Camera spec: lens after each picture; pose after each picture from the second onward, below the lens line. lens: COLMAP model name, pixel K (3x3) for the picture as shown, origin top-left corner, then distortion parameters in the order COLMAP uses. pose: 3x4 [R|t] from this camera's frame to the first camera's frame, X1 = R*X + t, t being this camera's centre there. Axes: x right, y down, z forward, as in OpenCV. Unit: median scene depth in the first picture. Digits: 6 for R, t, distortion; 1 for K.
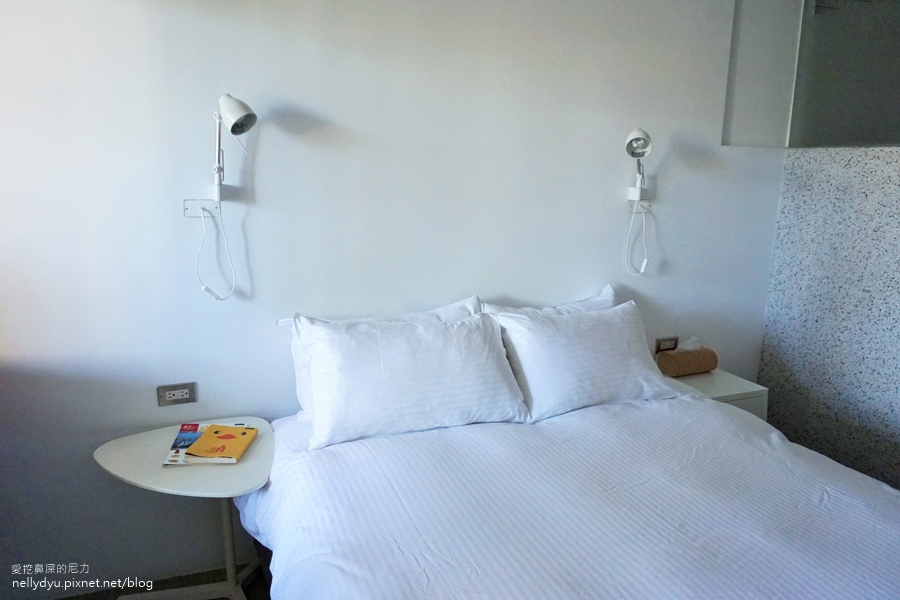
lens RADIAL K [[673.7, 0, 450.0], [0, 673.7, 300.0], [0, 0, 1]] dist [-0.007462, 0.001457]
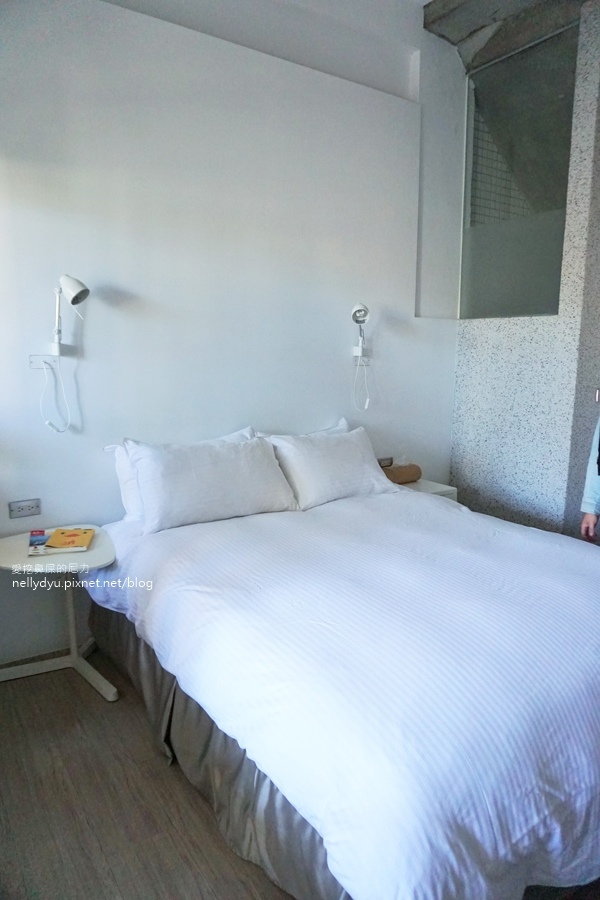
lens RADIAL K [[604.0, 0, 299.2], [0, 604.0, 444.6], [0, 0, 1]] dist [-0.047428, 0.038899]
pose [[0.979565, -0.043755, 0.196309, -0.092447], [0.051801, 0.998007, -0.036038, 0.070103], [-0.194341, 0.045471, 0.979880, -0.172042]]
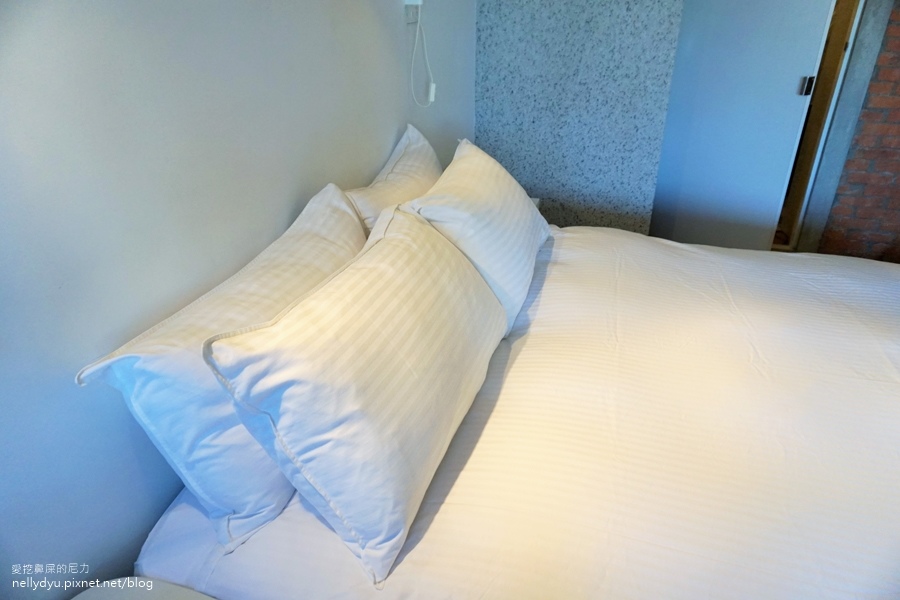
lens RADIAL K [[604.0, 0, 450.0], [0, 604.0, 300.0], [0, 0, 1]] dist [-0.047428, 0.038899]
pose [[0.636314, -0.391246, 0.664854, -0.276241], [0.183468, 0.913869, 0.362192, -0.082783], [-0.749296, -0.108489, 0.653288, 0.501913]]
